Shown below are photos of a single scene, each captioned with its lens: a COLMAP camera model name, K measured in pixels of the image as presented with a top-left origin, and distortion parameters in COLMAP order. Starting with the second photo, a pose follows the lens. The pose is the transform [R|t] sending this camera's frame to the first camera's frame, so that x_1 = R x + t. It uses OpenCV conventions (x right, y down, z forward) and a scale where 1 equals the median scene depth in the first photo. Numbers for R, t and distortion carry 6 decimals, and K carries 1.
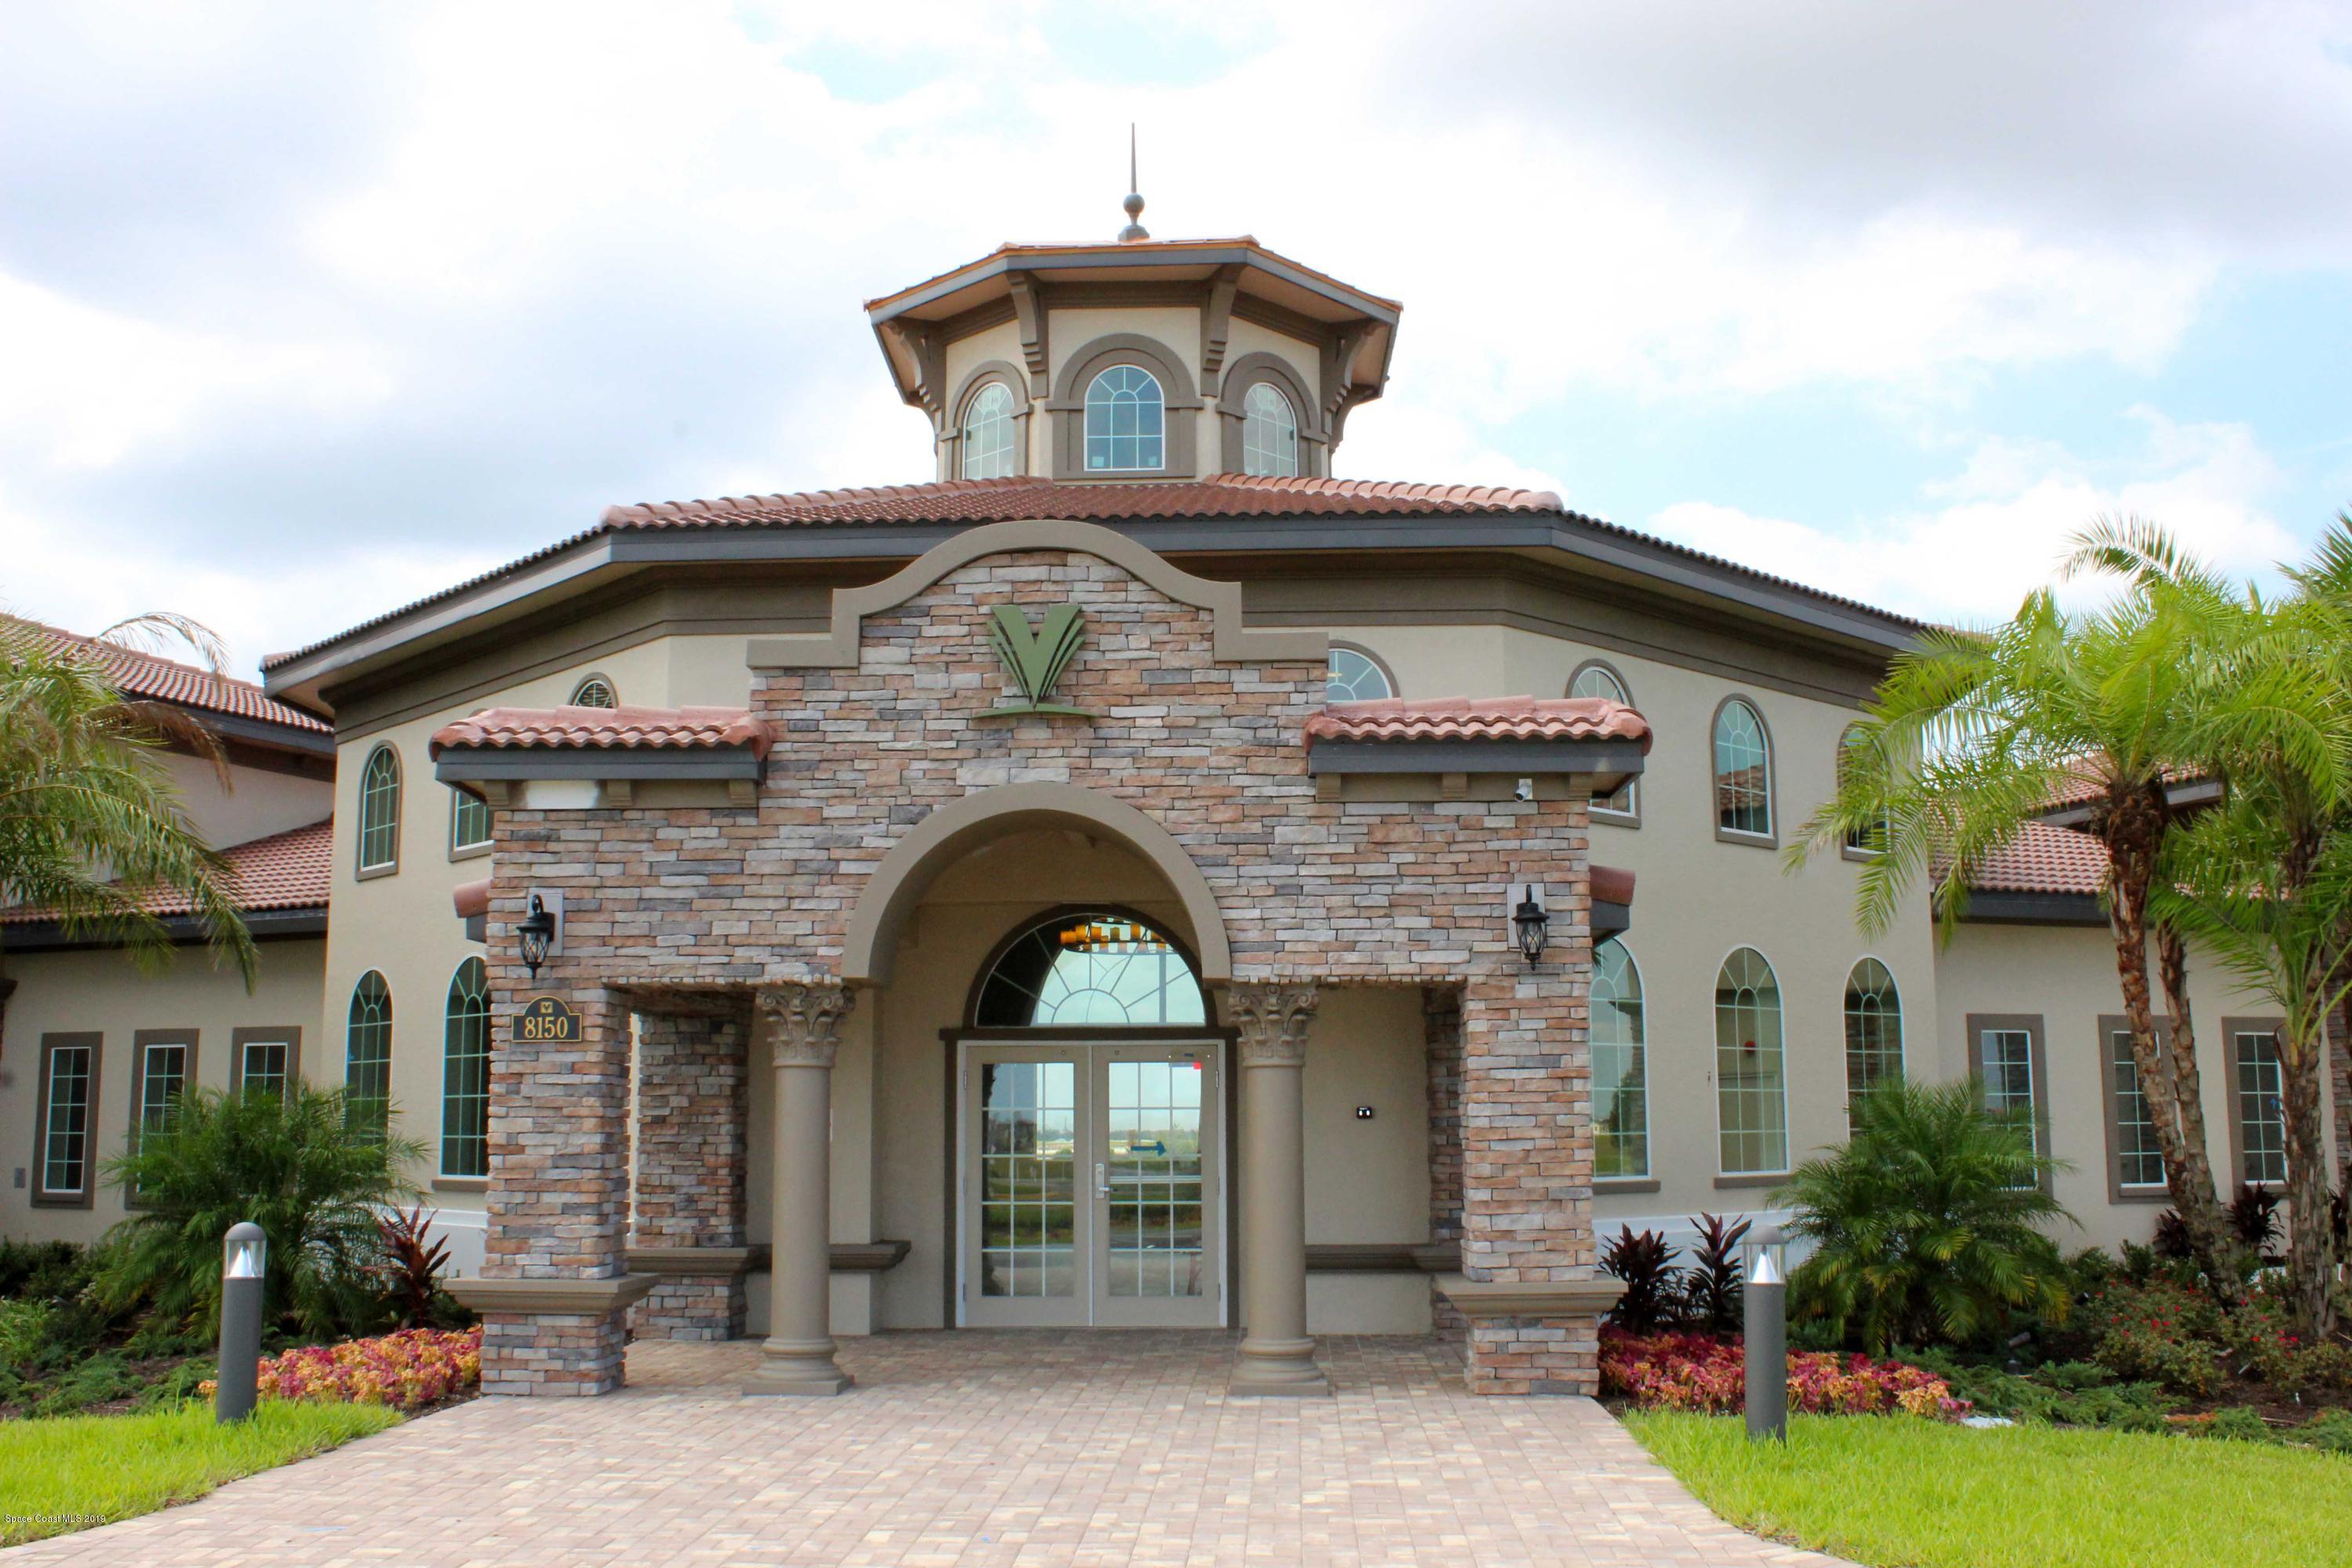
lens RADIAL K [[2268.3, 0, 1170.5], [0, 2268.3, 767.6], [0, 0, 1]] dist [-0.096173, 0.000000]
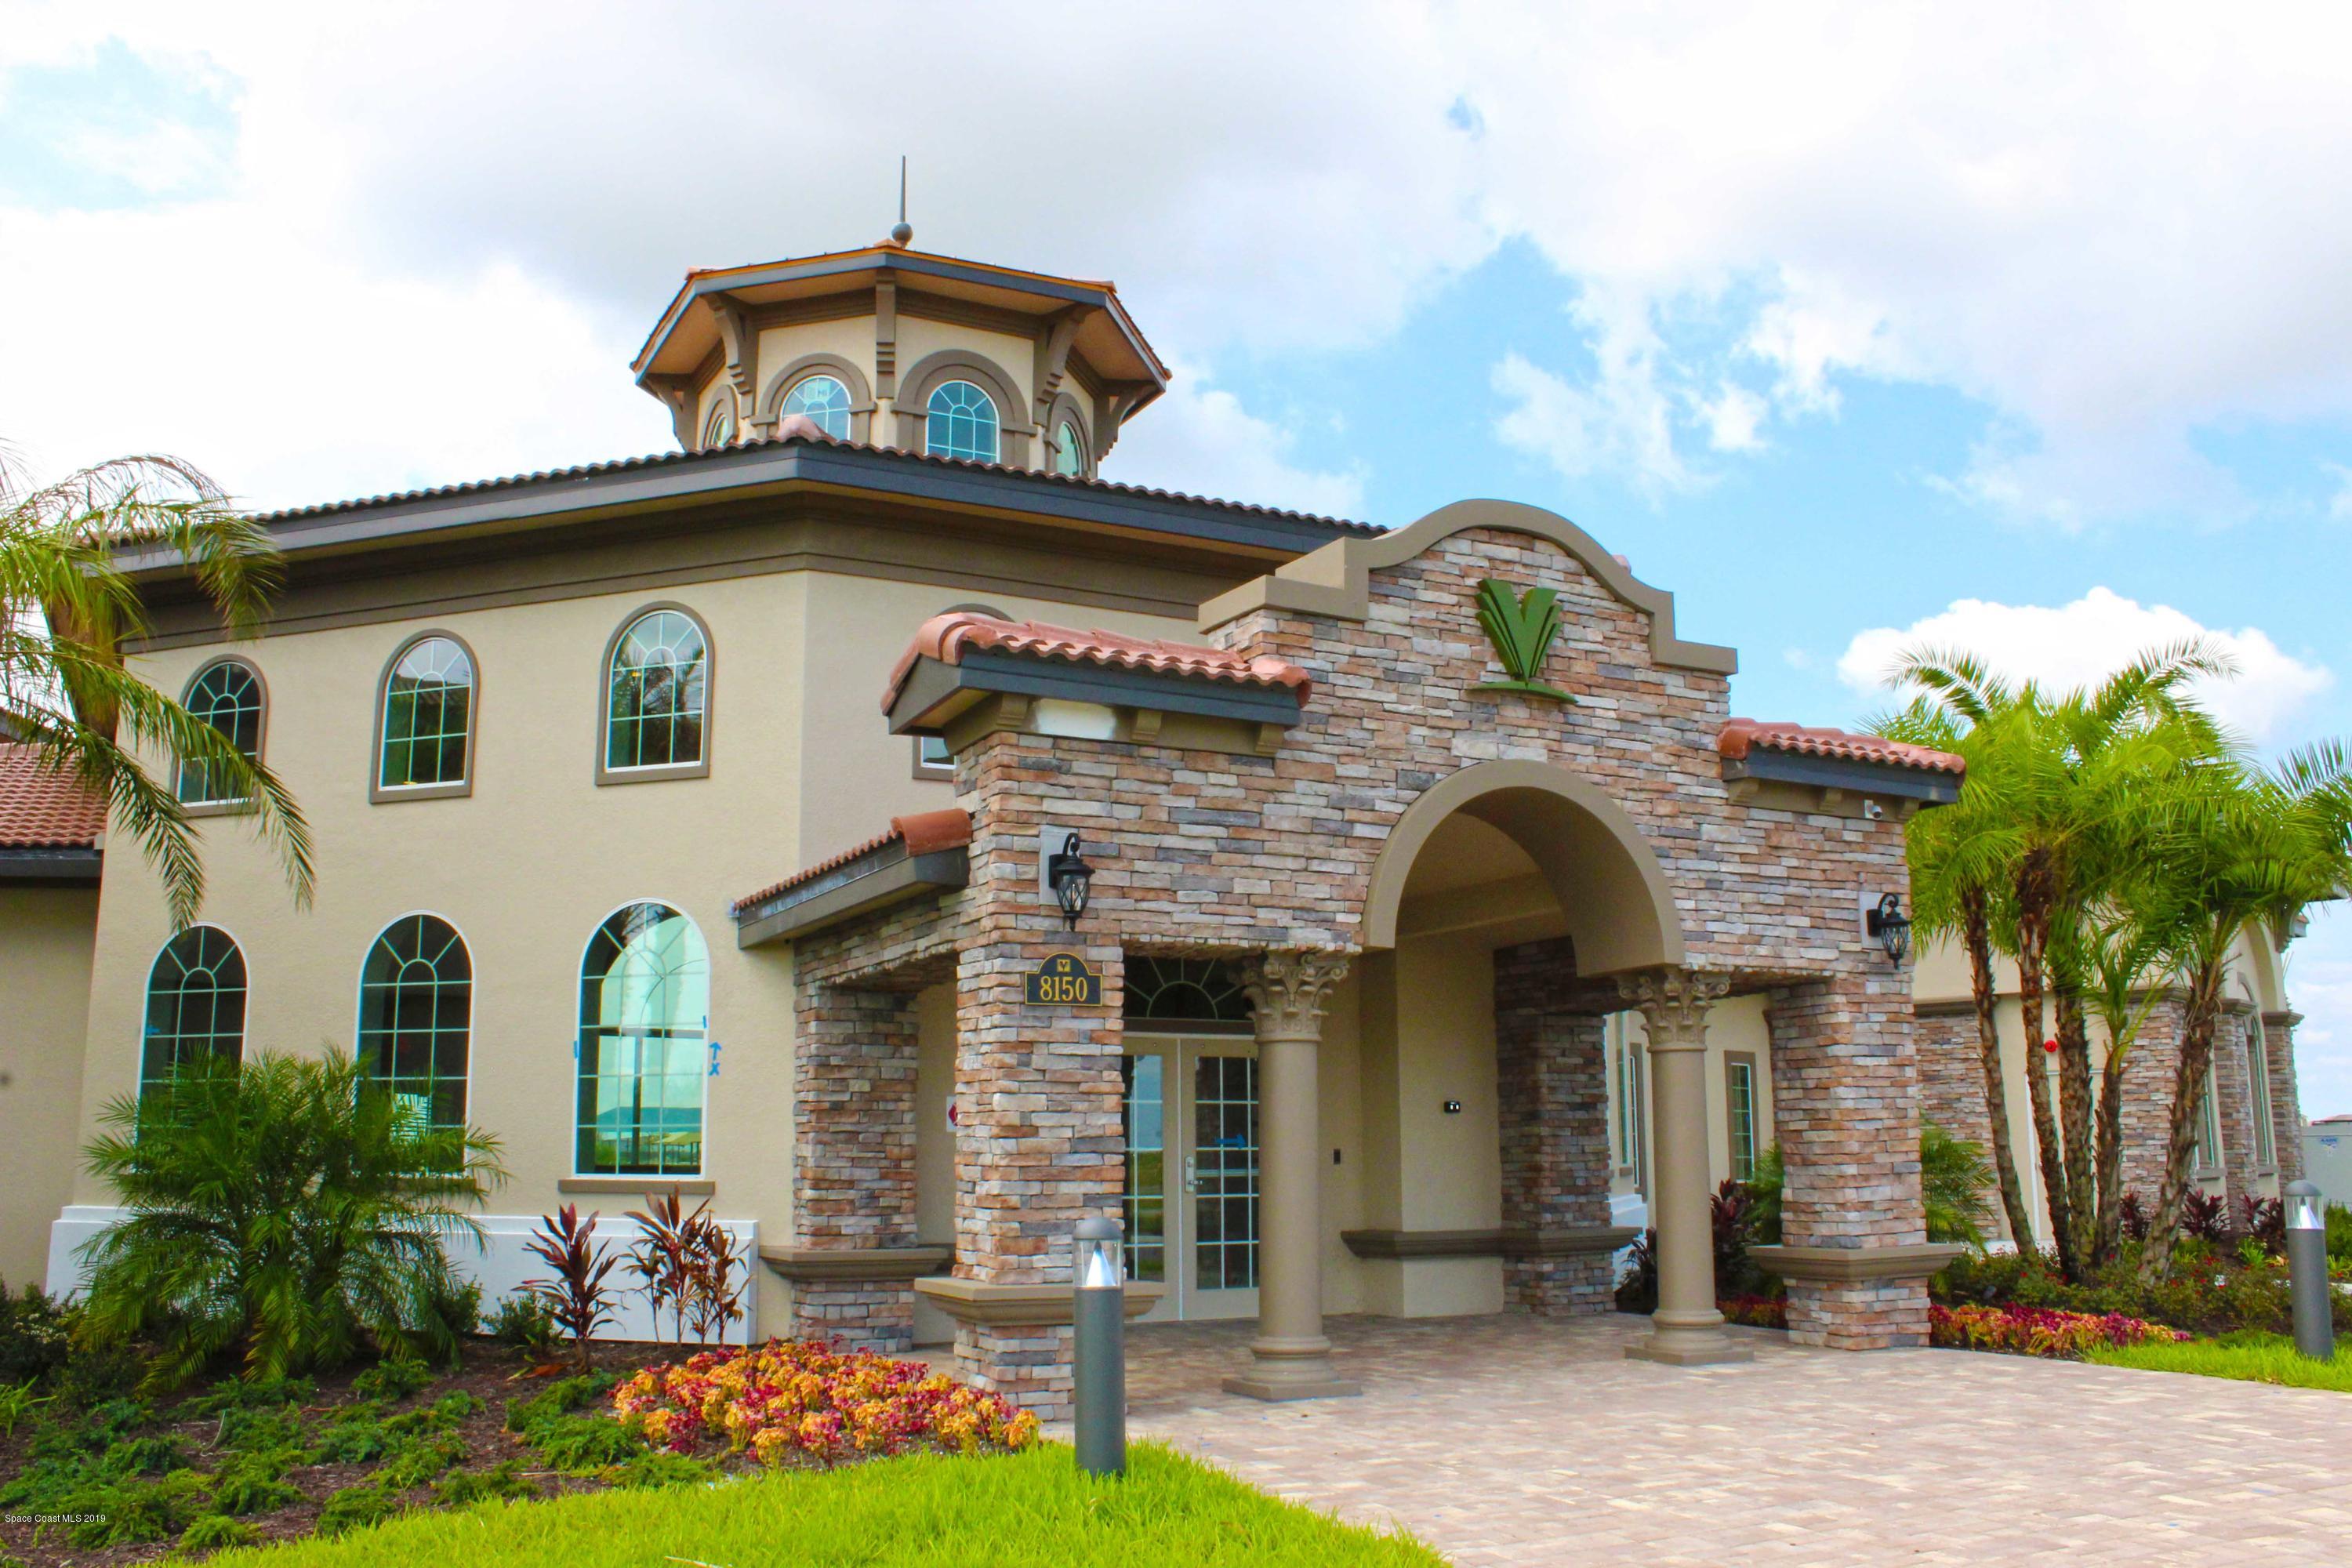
lens RADIAL K [[1944.1, 0, 1176.8], [0, 1944.1, 796.0], [0, 0, 1]] dist [-0.116880, 0.042057]
pose [[0.869925, 0.089537, 0.484988, -0.600164], [-0.077006, 0.995980, -0.045749, 0.072372], [-0.487135, 0.002451, 0.873323, 0.330092]]
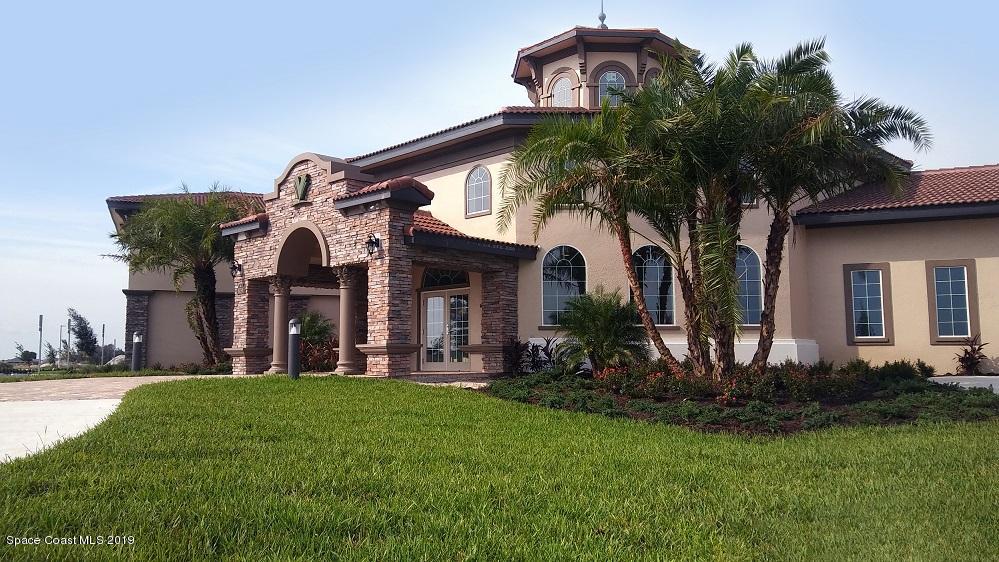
lens RADIAL K [[786.9, 0, 498.6], [0, 786.9, 281.5], [0, 0, 1]] dist [0.011512, 0.001295]
pose [[0.740328, -0.067096, -0.668889, 1.096177], [0.109317, 0.993779, 0.021307, 0.119004], [0.663298, -0.088895, 0.743056, 0.201178]]
